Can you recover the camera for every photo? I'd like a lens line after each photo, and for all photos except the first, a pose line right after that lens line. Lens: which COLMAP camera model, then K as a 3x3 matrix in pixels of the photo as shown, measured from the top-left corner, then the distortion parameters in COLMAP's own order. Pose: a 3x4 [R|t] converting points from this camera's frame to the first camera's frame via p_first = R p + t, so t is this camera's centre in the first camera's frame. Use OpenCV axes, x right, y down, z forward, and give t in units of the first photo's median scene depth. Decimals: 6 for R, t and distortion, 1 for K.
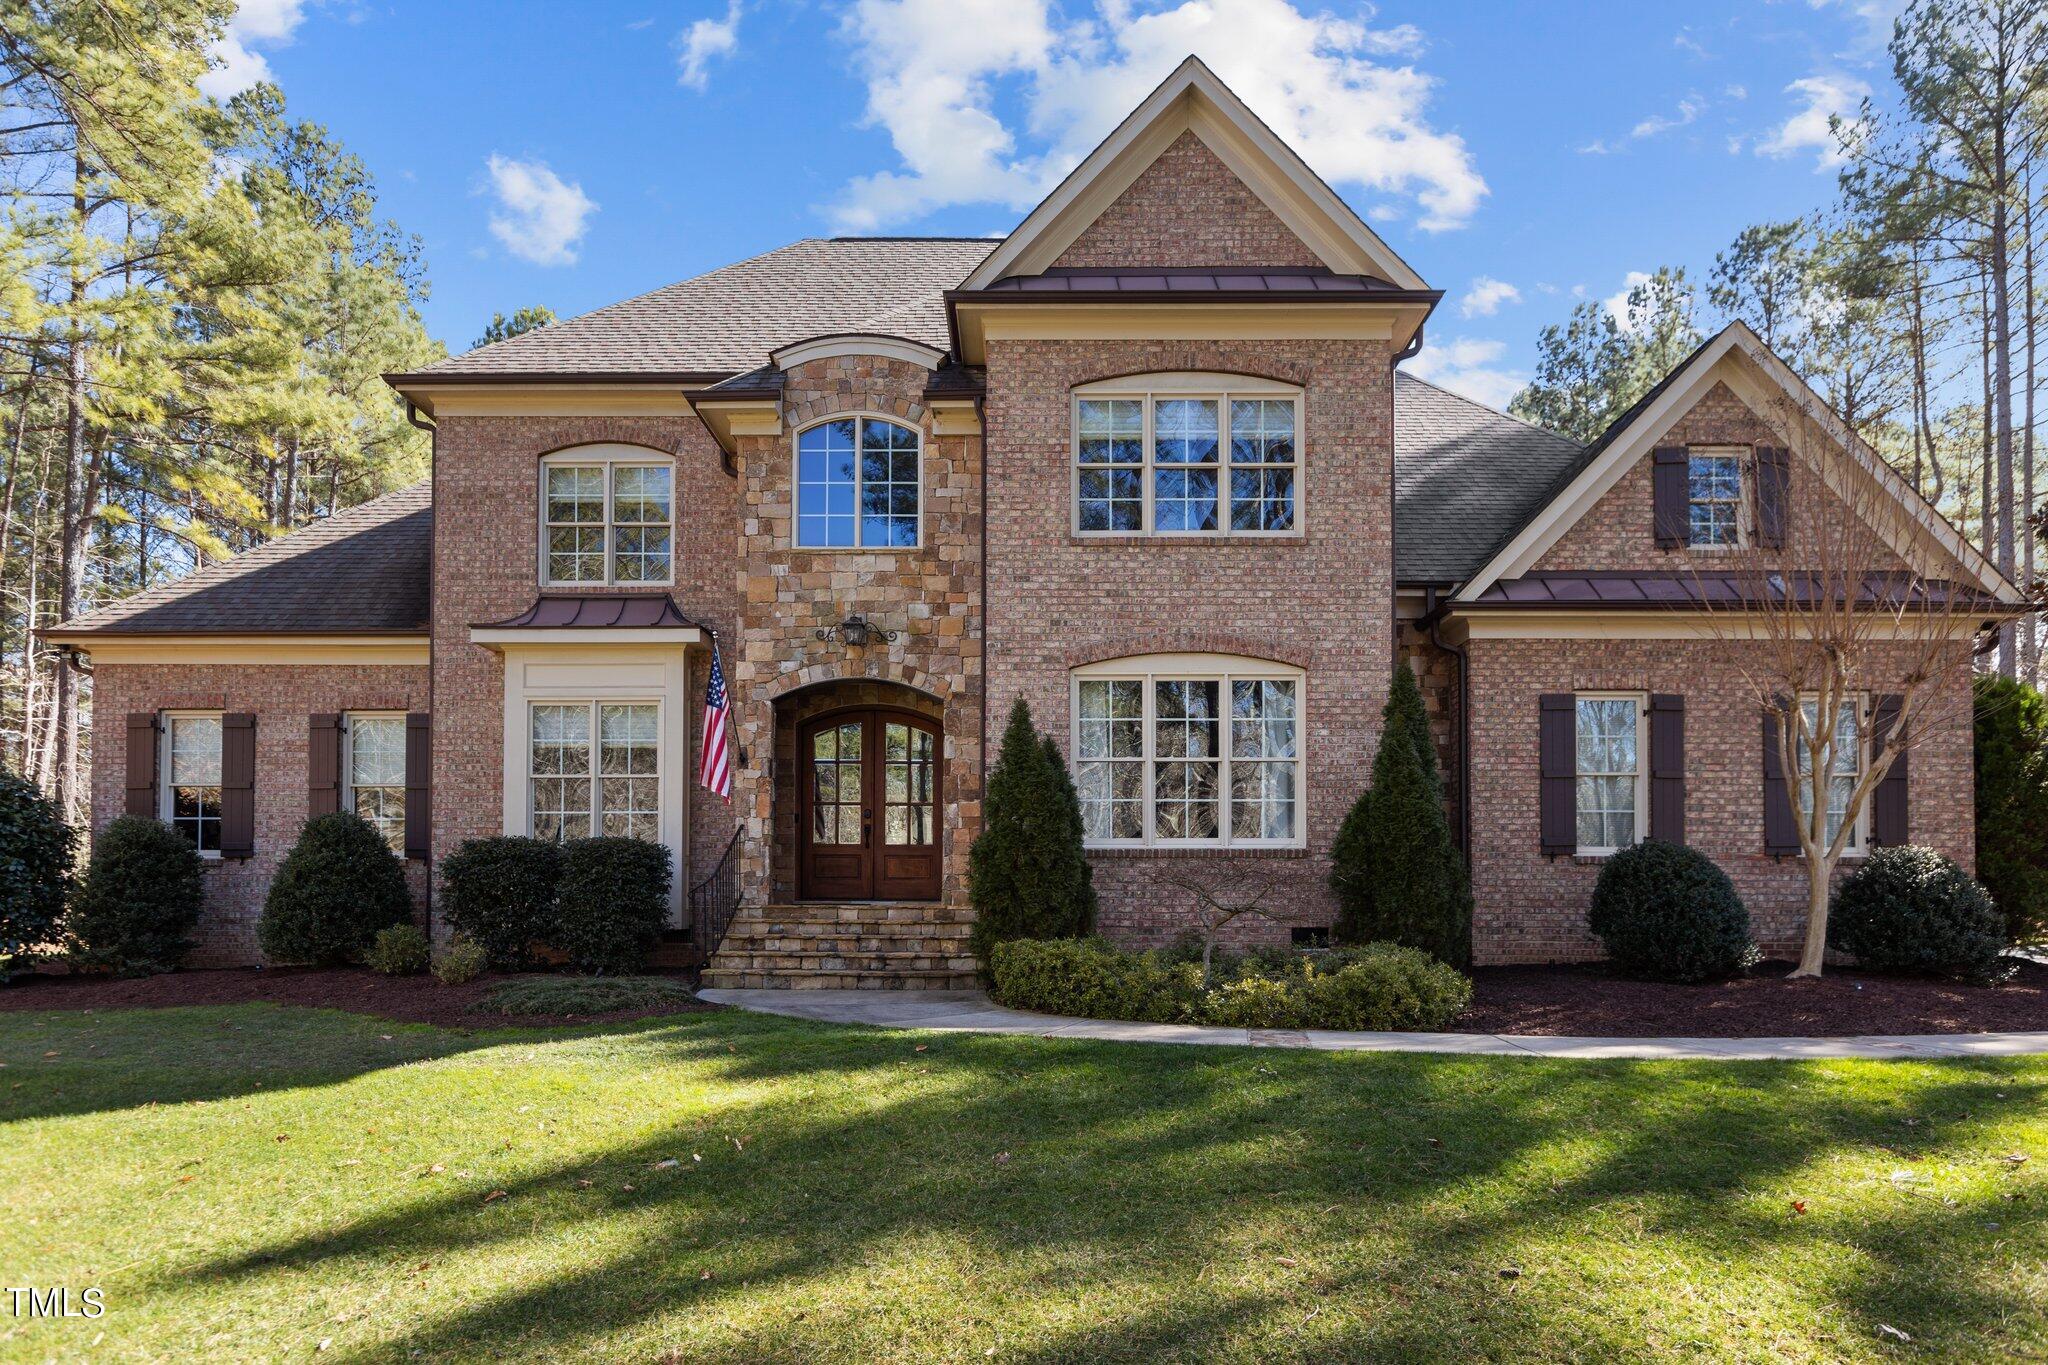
lens RADIAL K [[2367.9, 0, 1021.4], [0, 2367.9, 692.1], [0, 0, 1]] dist [0.020282, 0.000000]
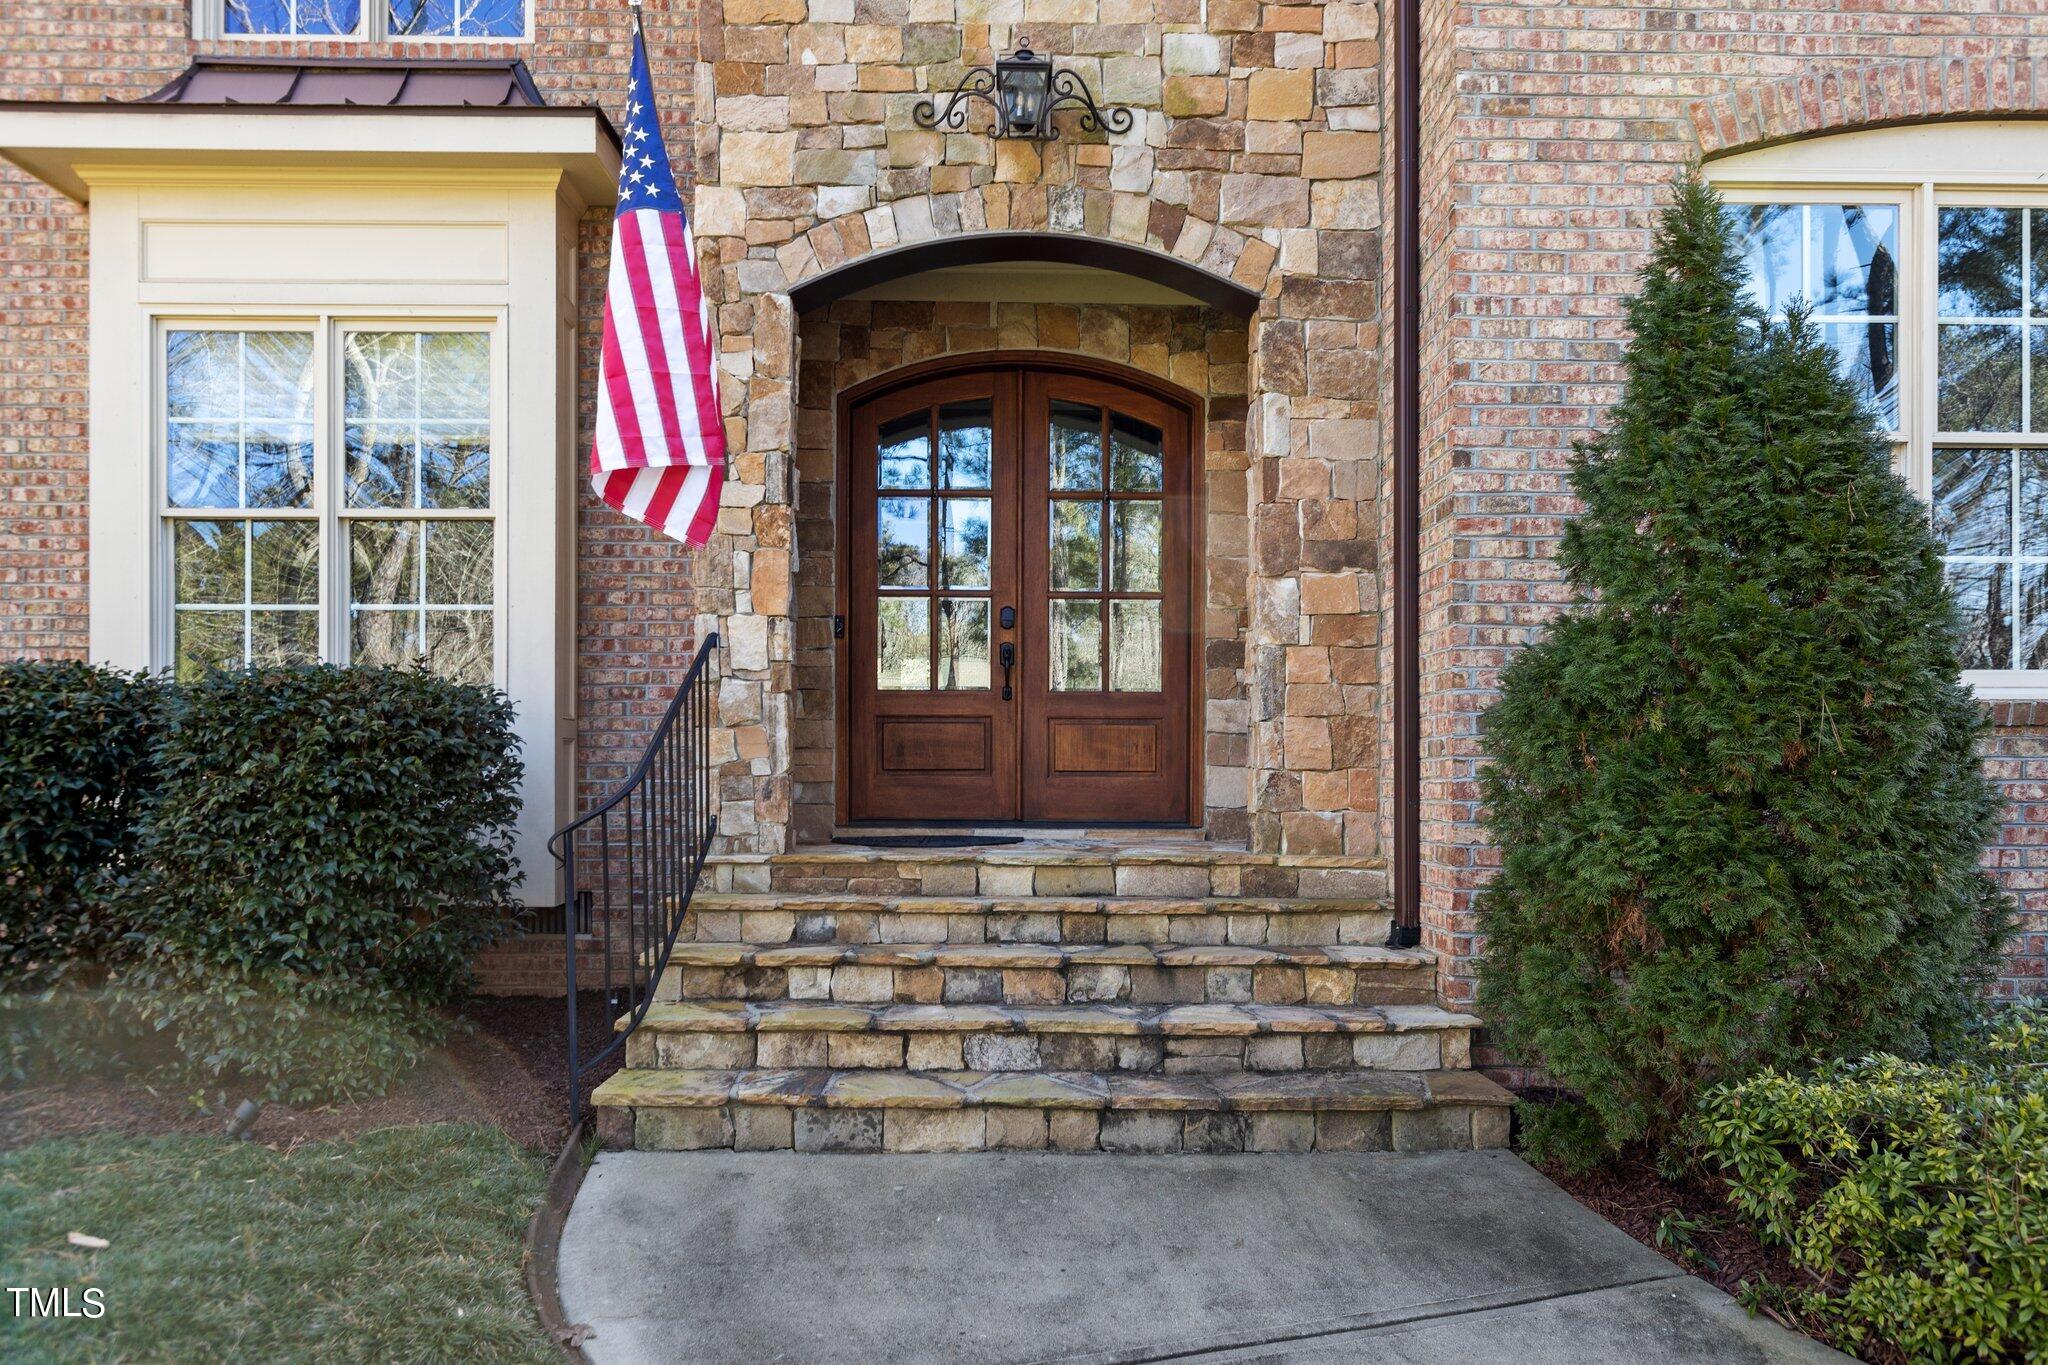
lens RADIAL K [[2704.3, 0, 1024.7], [0, 2704.3, 677.3], [0, 0, 1]] dist [0.013160, 0.000000]
pose [[0.999954, 0.001309, 0.009504, -0.073547], [-0.001828, 0.998495, 0.054810, 0.039504], [-0.009418, -0.054825, 0.998452, 0.580860]]
